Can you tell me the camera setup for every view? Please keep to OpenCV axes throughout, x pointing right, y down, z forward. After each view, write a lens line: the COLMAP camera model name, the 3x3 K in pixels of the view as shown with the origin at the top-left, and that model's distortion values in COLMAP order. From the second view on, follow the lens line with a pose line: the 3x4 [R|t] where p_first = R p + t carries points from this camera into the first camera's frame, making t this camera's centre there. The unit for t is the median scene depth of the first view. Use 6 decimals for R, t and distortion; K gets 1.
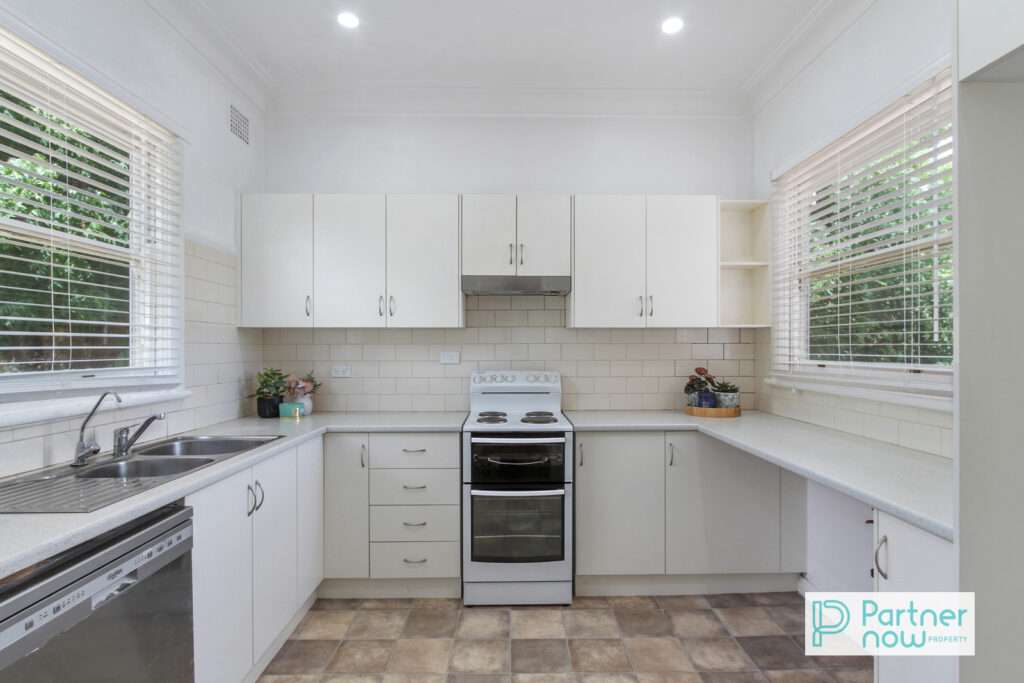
lens RADIAL K [[529.0, 0, 514.9], [0, 529.0, 343.3], [0, 0, 1]] dist [-0.001614, -0.000031]
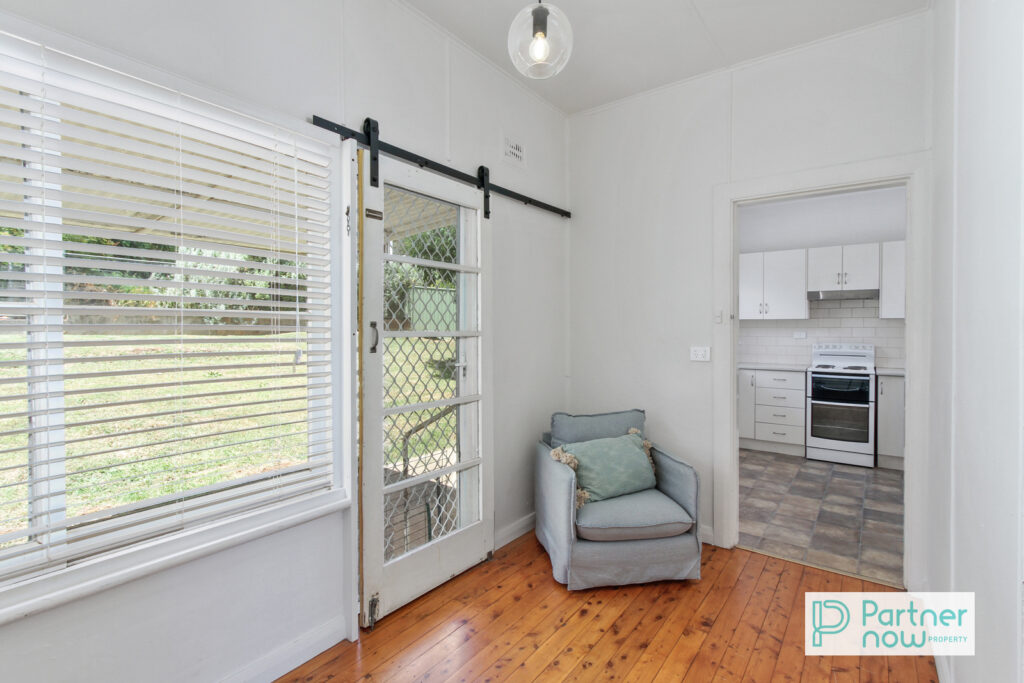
lens RADIAL K [[491.5, 0, 519.0], [0, 491.5, 338.0], [0, 0, 1]] dist [-0.000653, 0.001354]
pose [[0.806002, 0.012923, -0.591771, 0.120220], [-0.001509, 0.999803, 0.019778, 0.005621], [0.591911, -0.015048, 0.805863, -1.127841]]
